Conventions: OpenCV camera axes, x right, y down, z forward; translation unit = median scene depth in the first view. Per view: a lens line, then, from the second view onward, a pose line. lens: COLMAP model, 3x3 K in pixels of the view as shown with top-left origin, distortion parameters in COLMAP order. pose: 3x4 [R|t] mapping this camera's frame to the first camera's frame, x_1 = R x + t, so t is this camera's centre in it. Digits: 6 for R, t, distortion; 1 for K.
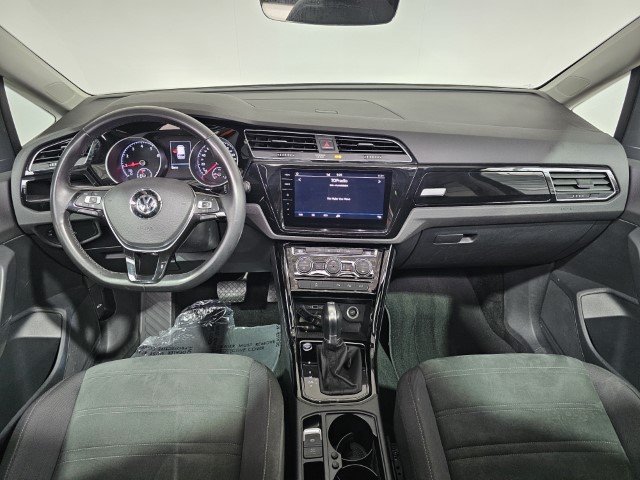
lens RADIAL K [[425.9, 0, 307.8], [0, 425.9, 239.7], [0, 0, 1]] dist [0.054013, -0.052798]
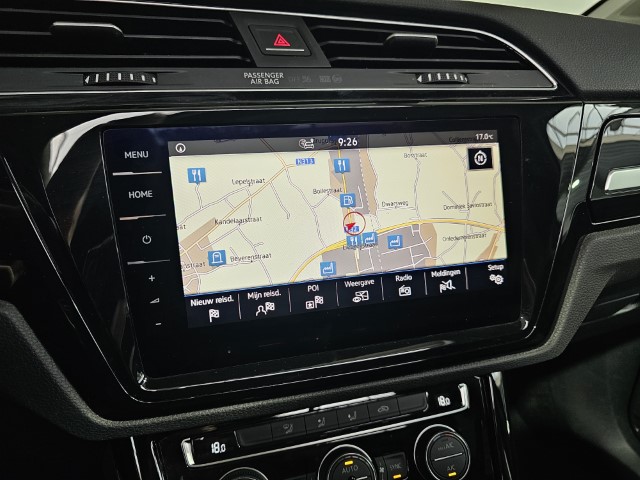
lens RADIAL K [[423.2, 0, 299.5], [0, 423.2, 238.6], [0, 0, 1]] dist [0.059270, -0.056853]
pose [[0.946335, -0.109931, 0.303918, -0.039692], [0.153236, 0.980573, -0.122459, -0.066218], [-0.284552, 0.162458, 0.944795, 0.764251]]
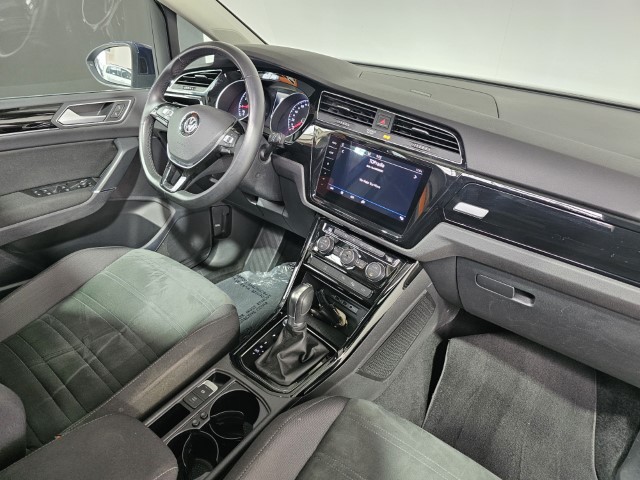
lens RADIAL K [[419.8, 0, 314.2], [0, 419.8, 232.0], [0, 0, 1]] dist [0.052868, -0.048054]
pose [[0.762554, 0.360259, -0.537331, 0.484516], [-0.381337, 0.921266, 0.076497, -0.026841], [0.522584, 0.146571, 0.839895, 0.235095]]
